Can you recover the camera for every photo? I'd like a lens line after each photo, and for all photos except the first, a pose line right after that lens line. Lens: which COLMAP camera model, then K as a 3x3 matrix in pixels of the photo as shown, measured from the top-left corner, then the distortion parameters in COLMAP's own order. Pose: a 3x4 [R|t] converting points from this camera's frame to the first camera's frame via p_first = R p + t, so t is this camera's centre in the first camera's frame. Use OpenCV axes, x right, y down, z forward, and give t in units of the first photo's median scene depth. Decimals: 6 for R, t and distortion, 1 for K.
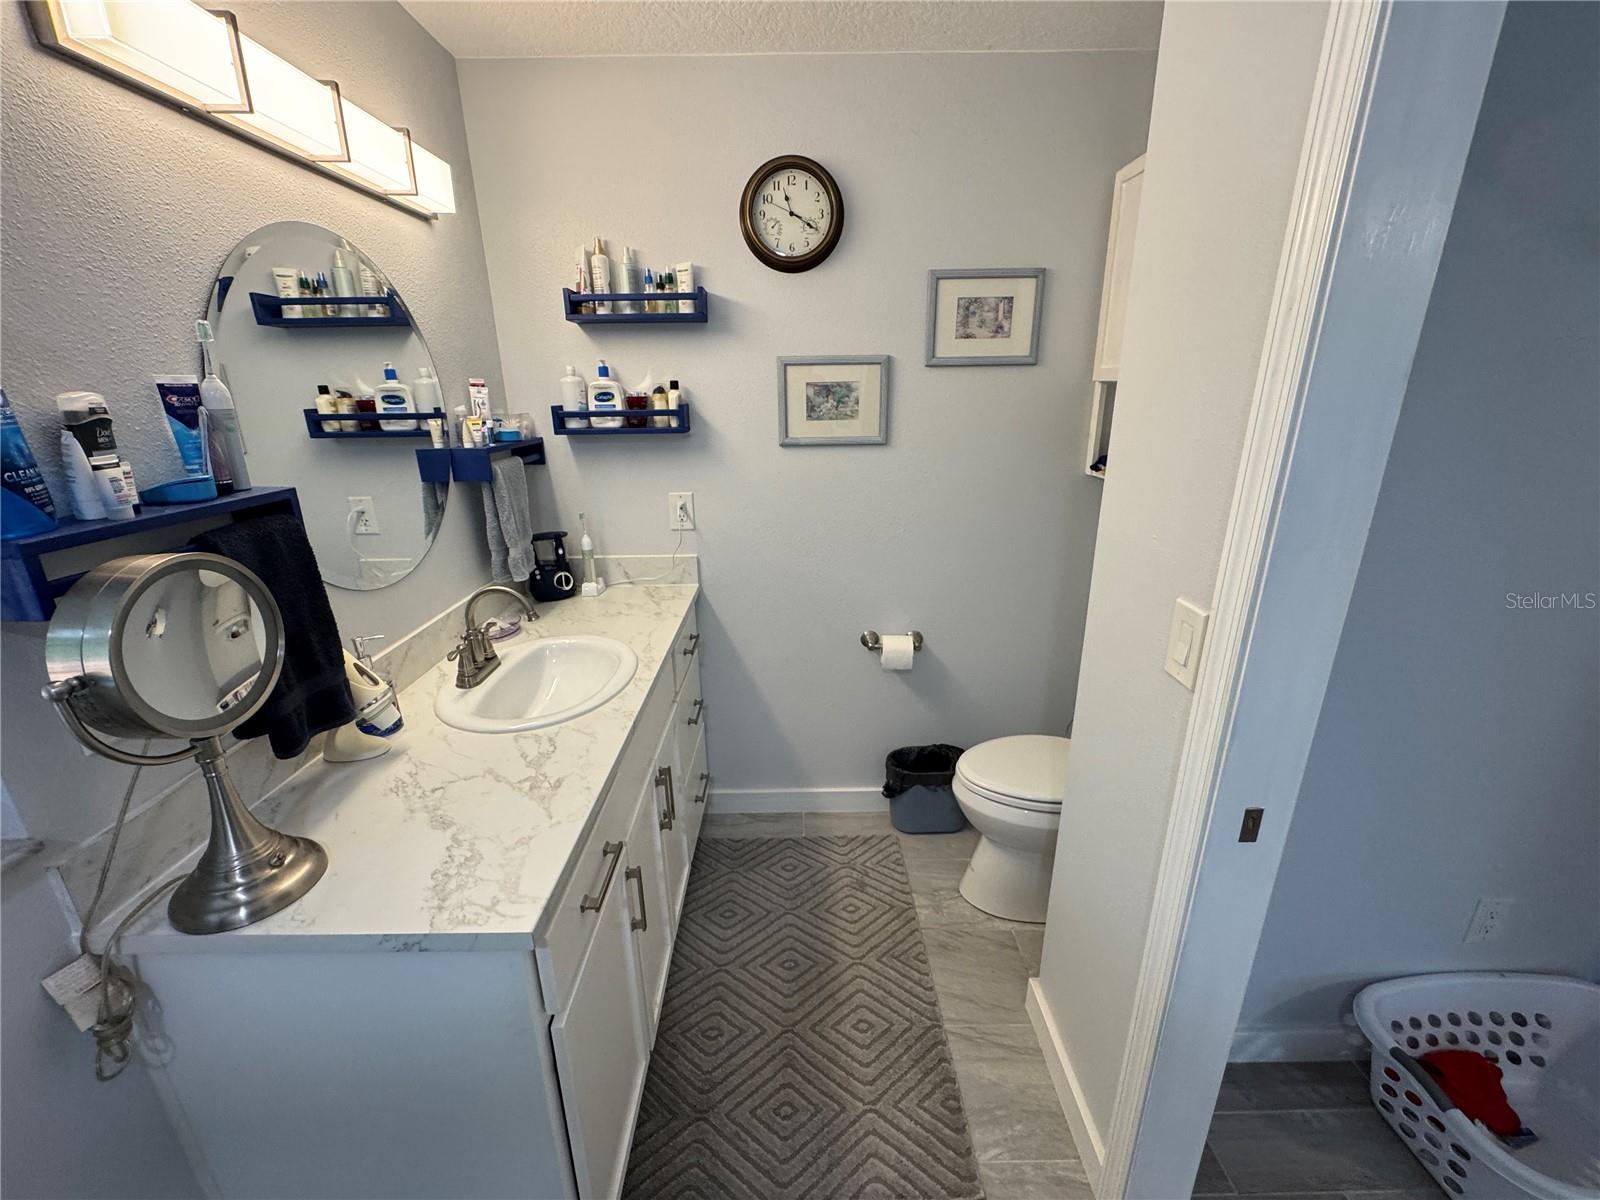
lens RADIAL K [[644.3, 0, 797.9], [0, 644.3, 596.8], [0, 0, 1]] dist [0.001763, -0.001246]
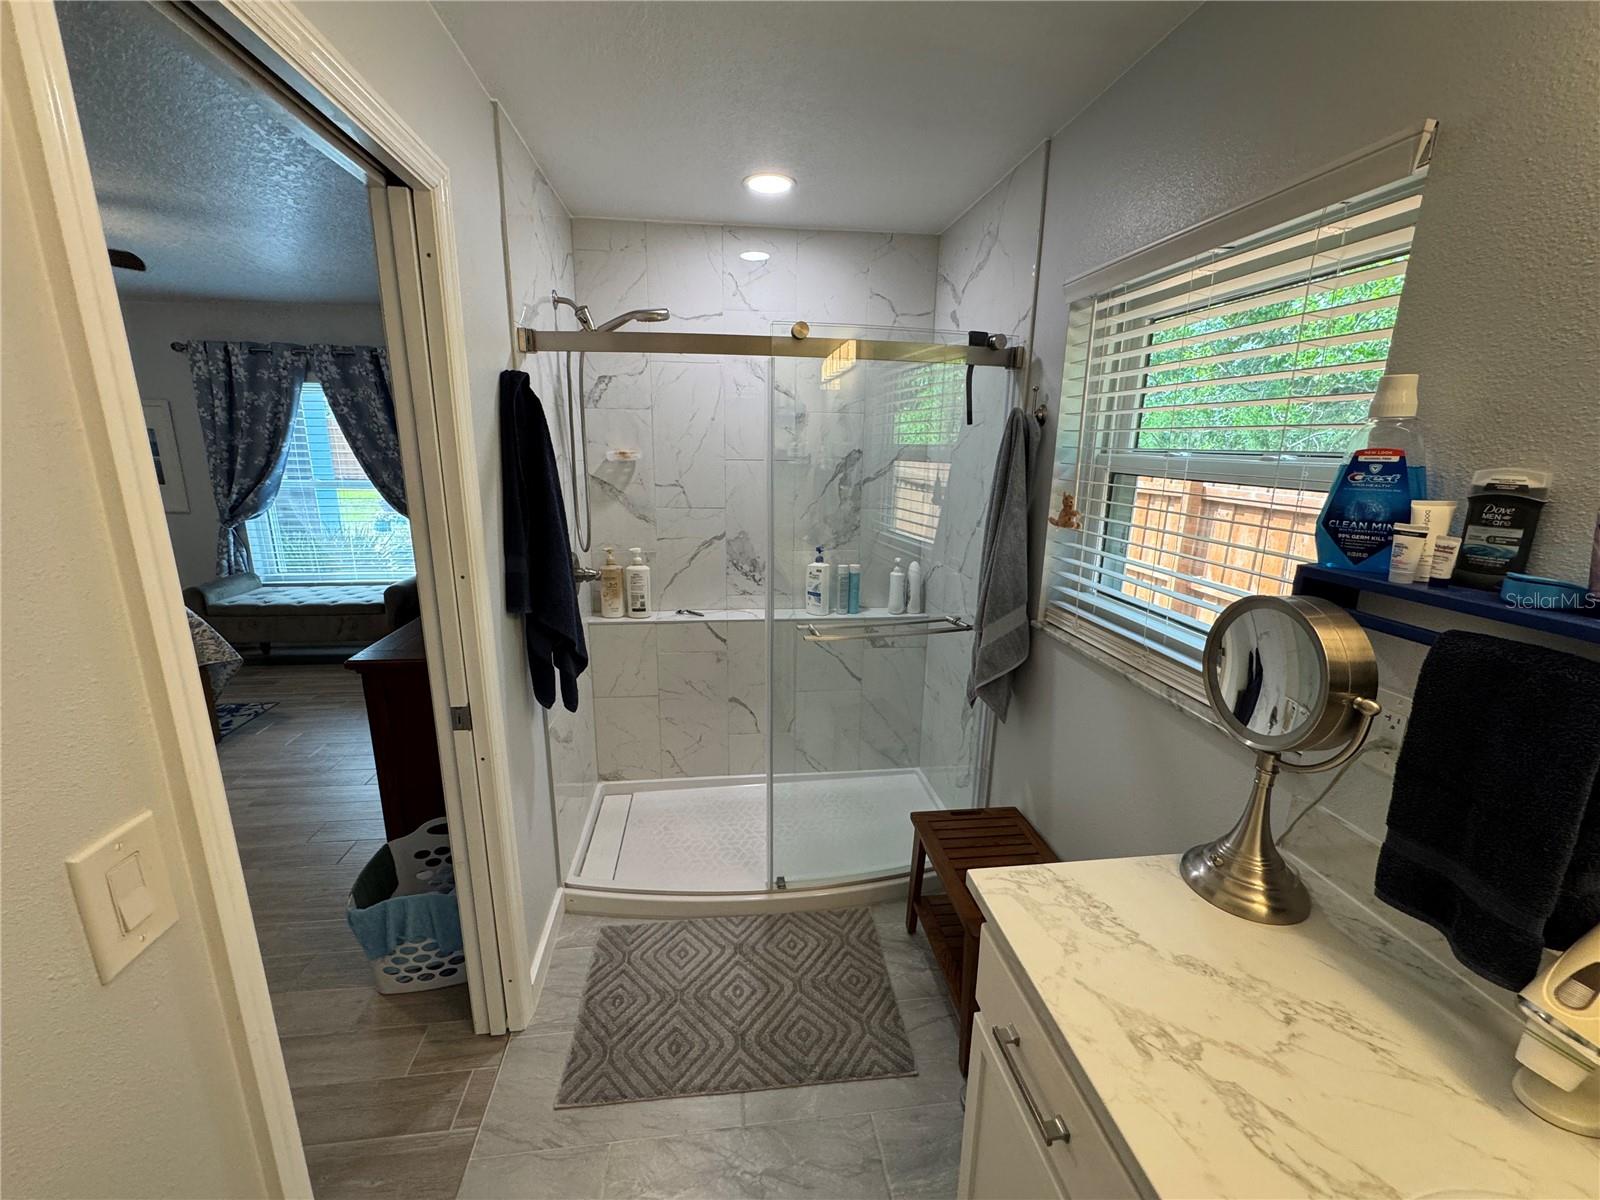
lens RADIAL K [[644.3, 0, 795.8], [0, 644.3, 594.5], [0, 0, 1]] dist [0.001763, -0.001246]
pose [[-0.992322, 0.028888, -0.120262, 0.048716], [-0.038802, 0.850538, 0.524480, -0.454403], [0.117439, 0.525120, -0.842886, 1.307191]]
